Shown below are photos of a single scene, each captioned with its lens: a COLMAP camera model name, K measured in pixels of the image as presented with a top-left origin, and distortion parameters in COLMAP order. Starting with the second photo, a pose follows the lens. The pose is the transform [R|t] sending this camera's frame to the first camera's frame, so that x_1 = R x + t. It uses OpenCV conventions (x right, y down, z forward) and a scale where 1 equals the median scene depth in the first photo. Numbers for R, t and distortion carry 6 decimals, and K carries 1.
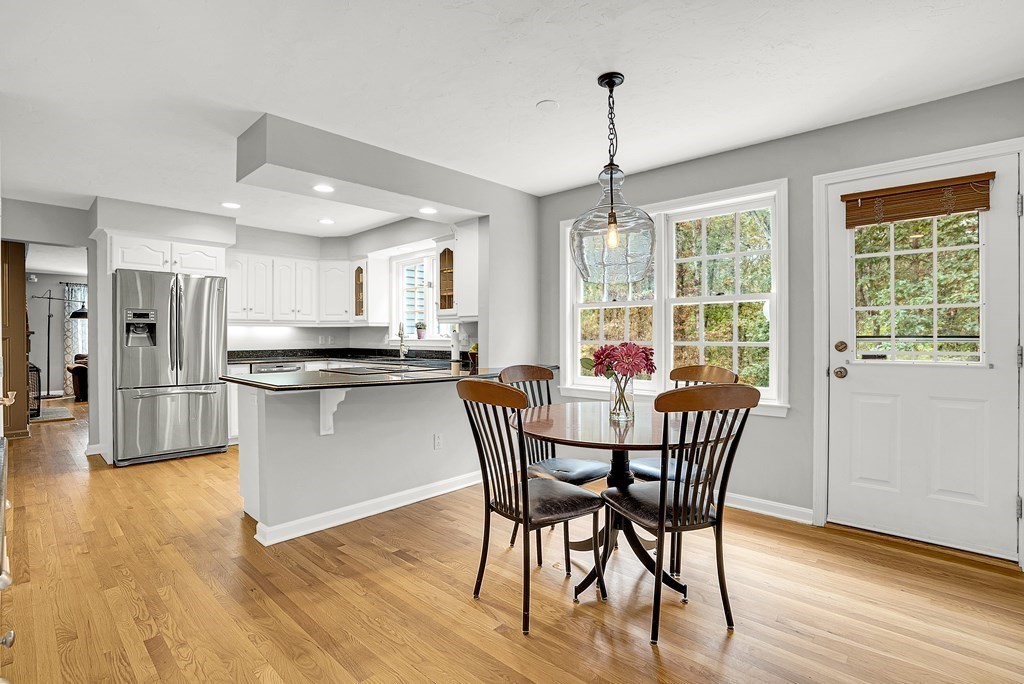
lens RADIAL K [[484.7, 0, 514.3], [0, 484.7, 336.9], [0, 0, 1]] dist [-0.063458, 0.028801]
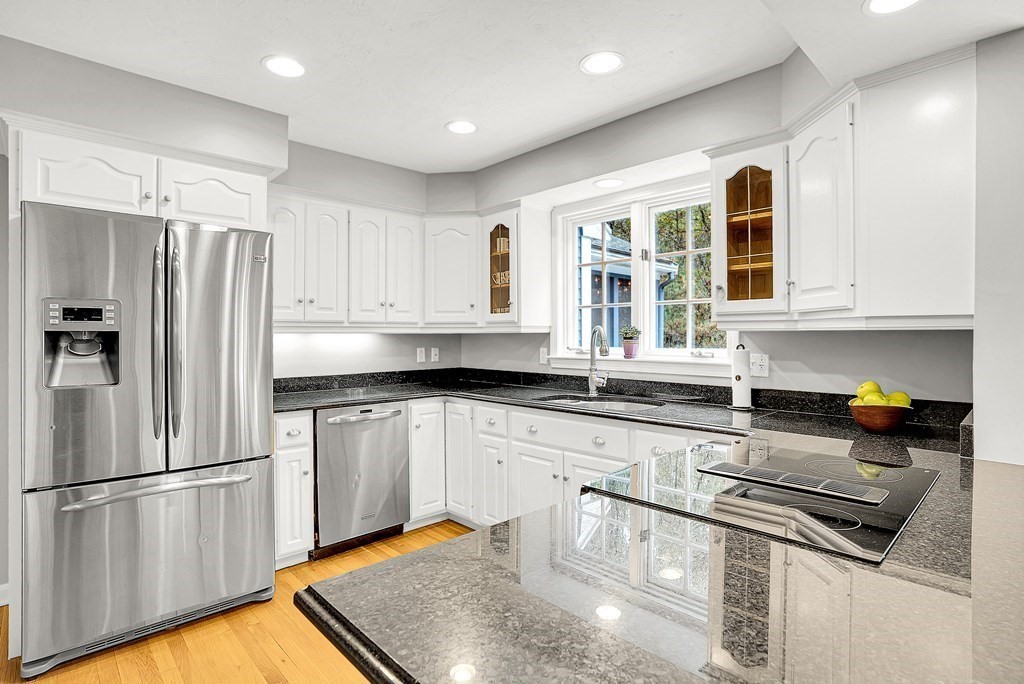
lens RADIAL K [[523.7, 0, 512.0], [0, 523.7, 342.0], [0, 0, 1]] dist [-0.067776, 0.037045]
pose [[0.997378, 0.003602, -0.072277, -0.344963], [-0.002730, 0.999922, 0.012150, -0.024605], [0.072315, -0.011920, 0.997311, 0.526913]]
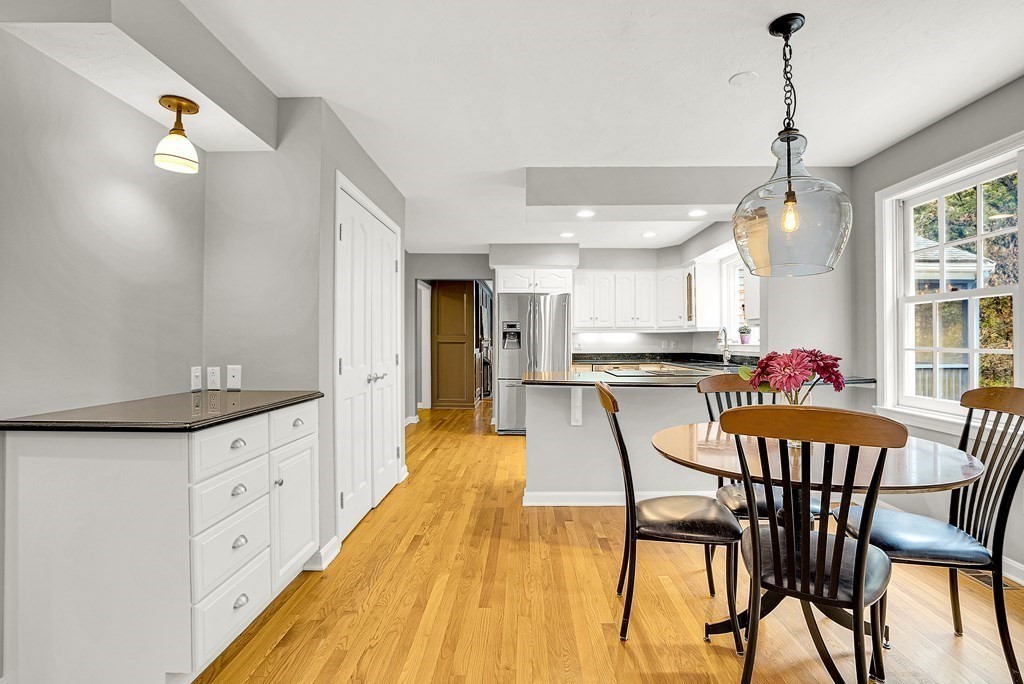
lens RADIAL K [[484.7, 0, 514.3], [0, 484.7, 336.9], [0, 0, 1]] dist [-0.063458, 0.028801]
pose [[0.671596, -0.007011, -0.740885, 0.232327], [-0.000649, 0.999949, -0.010051, -0.000141], [0.740917, 0.007231, 0.671557, 0.059473]]
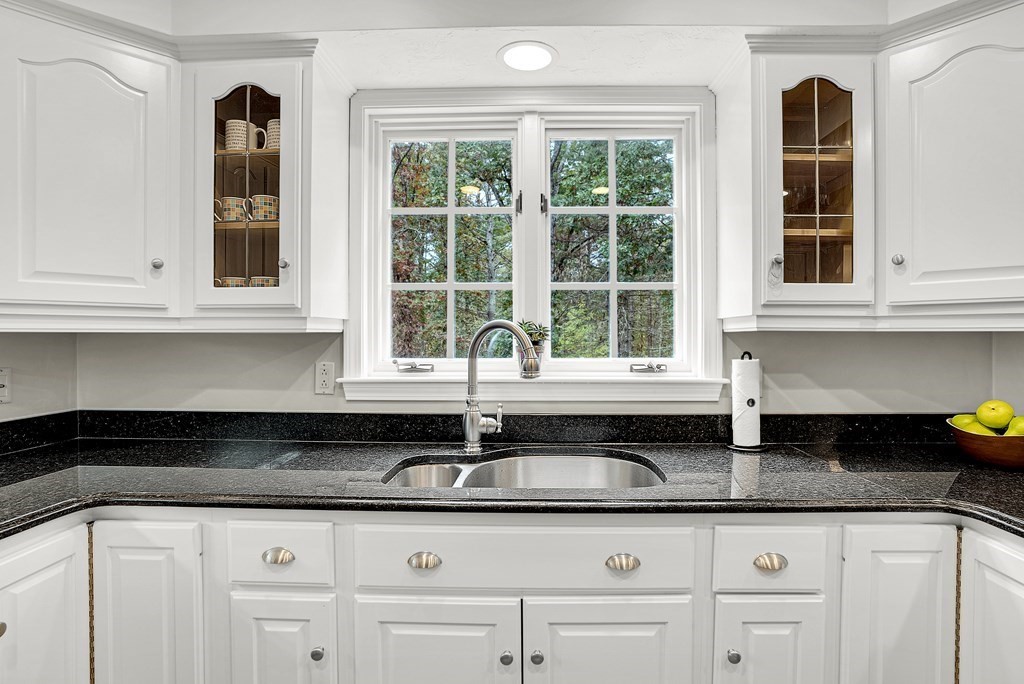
lens RADIAL K [[534.2, 0, 567.6], [0, 534.2, 336.8], [0, 0, 1]] dist [-0.059043, 0.024043]
pose [[0.745684, 0.003570, 0.666290, -0.490673], [-0.002694, 0.999994, -0.002344, -0.025275], [-0.666294, -0.000047, 0.745689, 0.906538]]
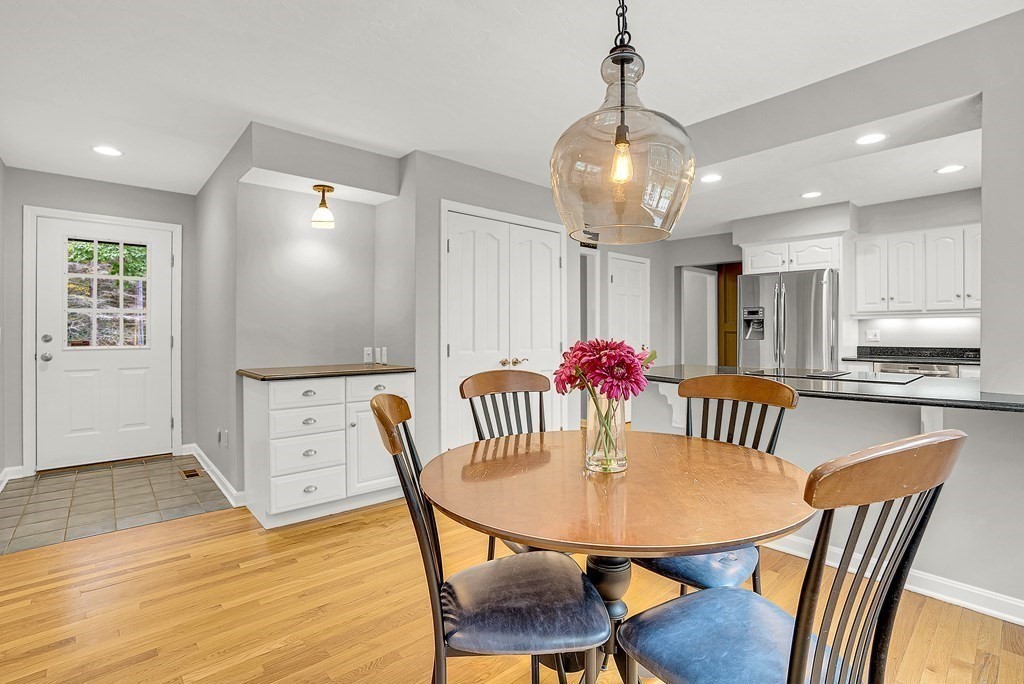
lens RADIAL K [[484.7, 0, 514.3], [0, 484.7, 336.9], [0, 0, 1]] dist [-0.063458, 0.028801]
pose [[-0.087834, 0.010844, -0.996076, 0.407458], [0.001106, 0.999941, 0.010788, 0.000667], [0.996135, -0.000154, -0.087841, 0.475931]]
